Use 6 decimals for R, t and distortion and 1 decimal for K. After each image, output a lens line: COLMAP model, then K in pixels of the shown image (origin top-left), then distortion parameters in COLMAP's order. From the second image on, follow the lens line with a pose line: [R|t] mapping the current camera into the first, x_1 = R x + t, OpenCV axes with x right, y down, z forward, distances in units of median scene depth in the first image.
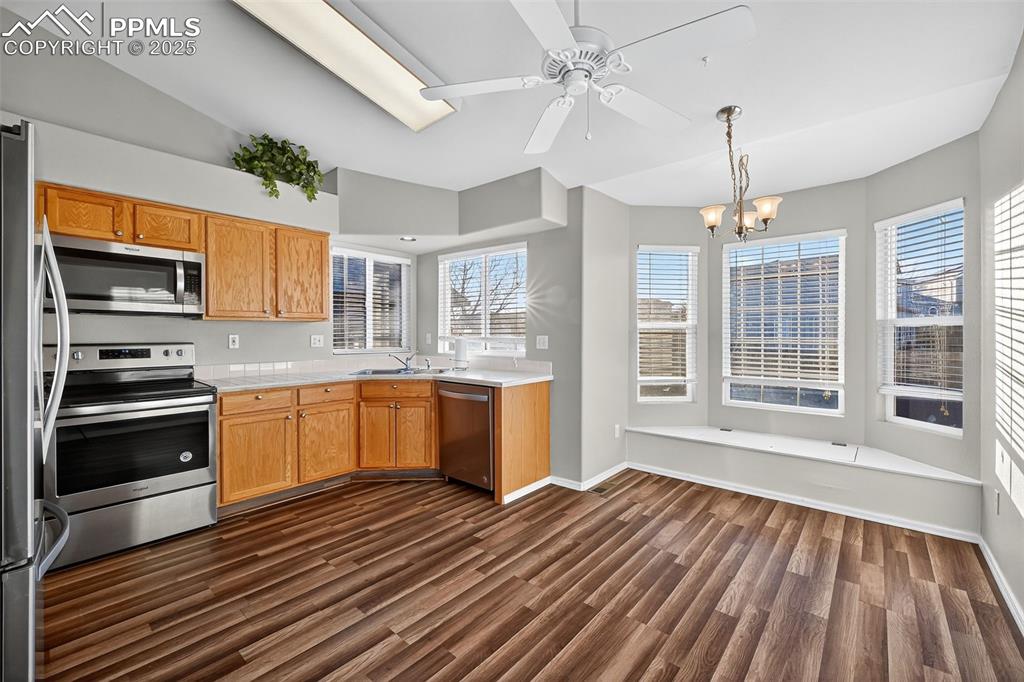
lens RADIAL K [[423.5, 0, 508.2], [0, 423.5, 333.1], [0, 0, 1]] dist [-0.001244, 0.000804]
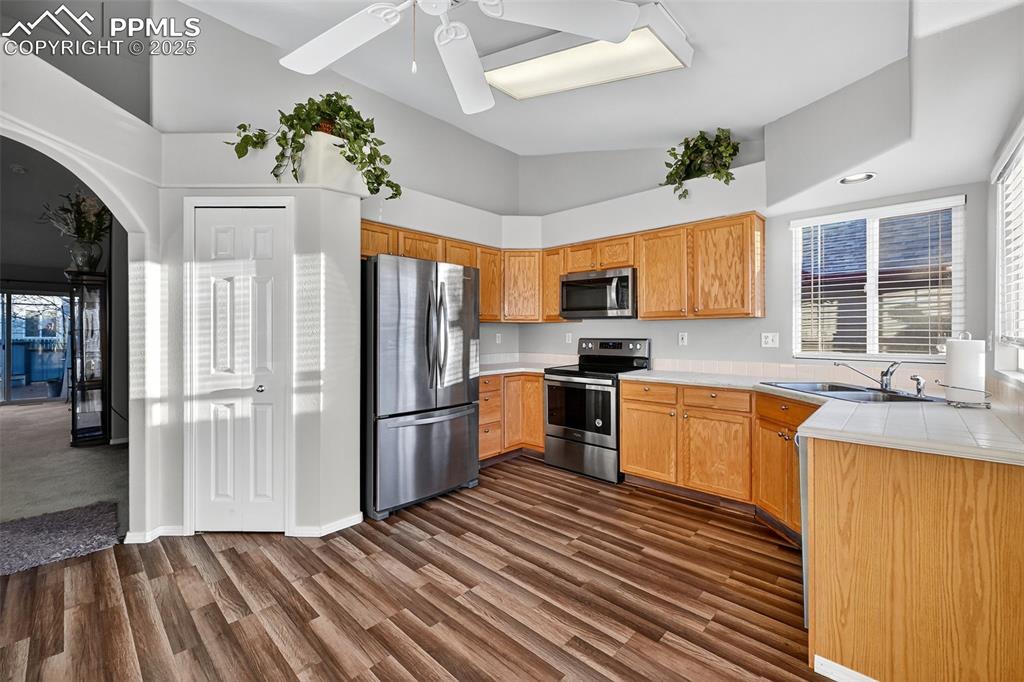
lens RADIAL K [[423.5, 0, 516.5], [0, 423.5, 333.7], [0, 0, 1]] dist [-0.001244, 0.000804]
pose [[-0.040272, 0.002644, -0.999185, 0.552345], [0.003318, 0.999991, 0.002512, 0.002781], [0.999183, -0.003215, -0.040281, 0.730195]]
